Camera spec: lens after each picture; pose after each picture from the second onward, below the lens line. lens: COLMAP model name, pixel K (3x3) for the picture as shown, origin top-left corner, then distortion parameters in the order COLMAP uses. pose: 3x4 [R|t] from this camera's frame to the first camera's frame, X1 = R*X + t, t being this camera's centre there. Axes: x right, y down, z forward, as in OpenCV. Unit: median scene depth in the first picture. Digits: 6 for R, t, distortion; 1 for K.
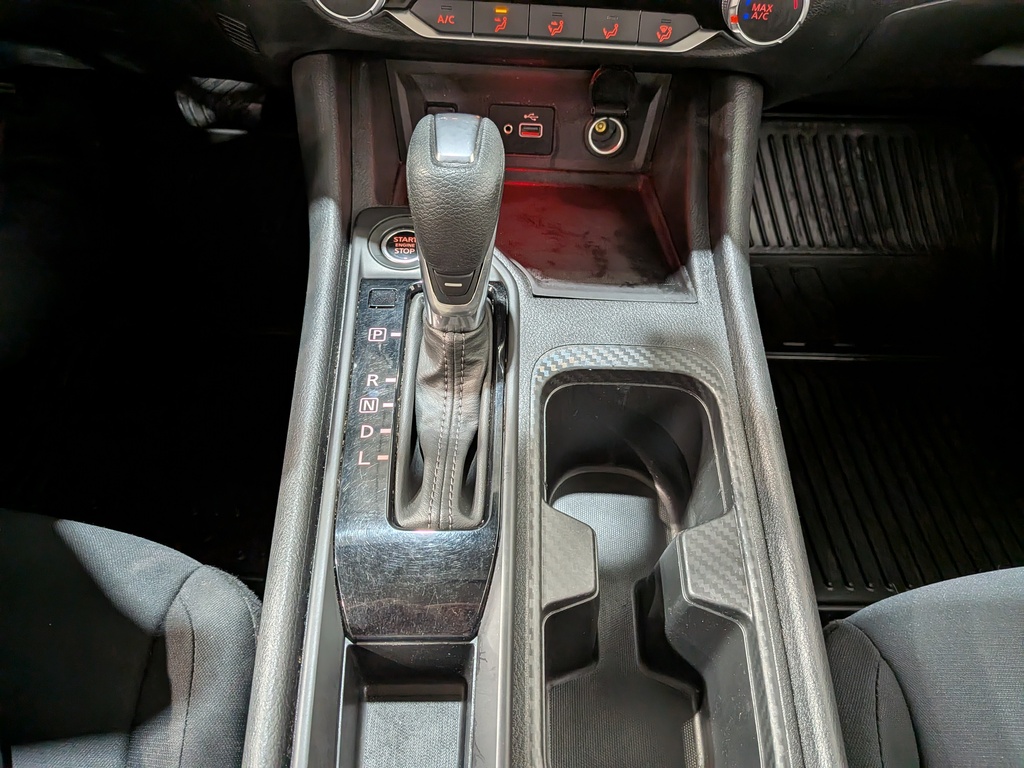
lens RADIAL K [[750.2, 0, 539.2], [0, 750.2, 385.3], [0, 0, 1]] dist [0.055880, -0.104620]
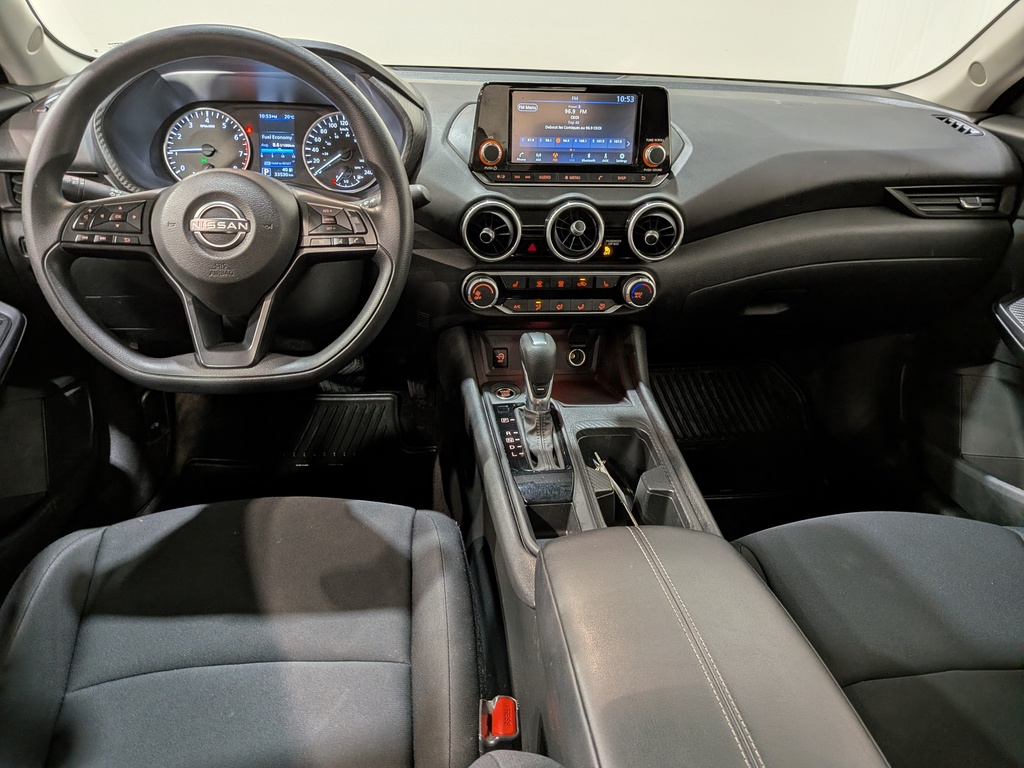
lens RADIAL K [[750.2, 0, 510.8], [0, 750.2, 388.8], [0, 0, 1]] dist [0.055880, -0.104620]
pose [[0.994015, -0.075330, 0.079115, -0.355130], [0.100698, 0.912610, -0.396237, 0.744879], [-0.042353, 0.401832, 0.914733, -1.165198]]
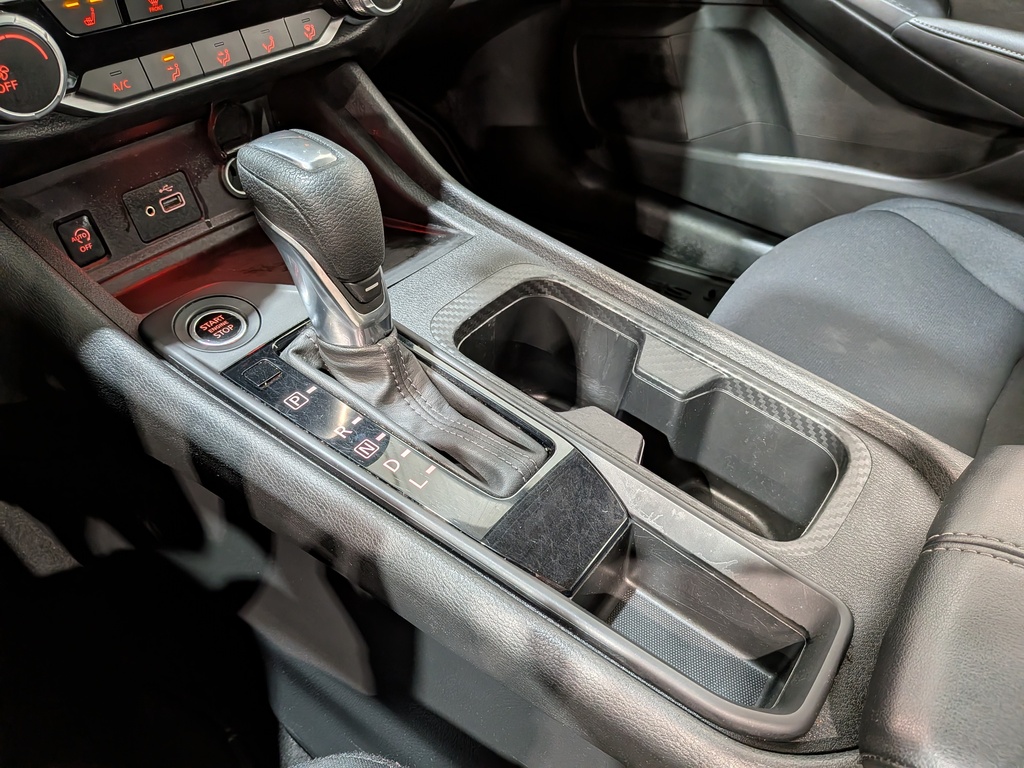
lens RADIAL K [[750.2, 0, 506.8], [0, 750.2, 397.1], [0, 0, 1]] dist [0.055880, -0.104620]
pose [[0.623402, -0.554037, 0.551737, -0.518158], [0.592288, 0.795273, 0.129367, -0.036121], [-0.510455, 0.246139, 0.823924, 0.121216]]
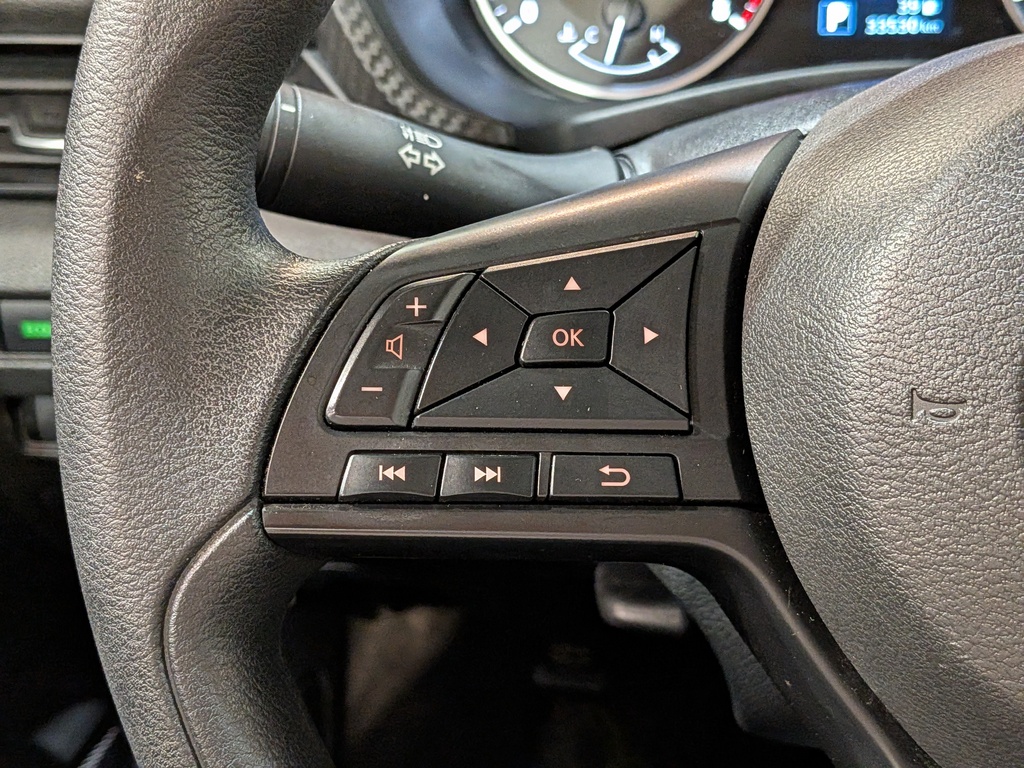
lens RADIAL K [[1476.4, 0, 520.6], [0, 1476.4, 388.1], [0, 0, 1]] dist [0.104099, 0.000000]
pose [[0.992522, -0.048065, -0.112207, -1.072094], [-0.002849, 0.909845, -0.414938, -0.179251], [0.122035, 0.412154, 0.902904, -0.170186]]
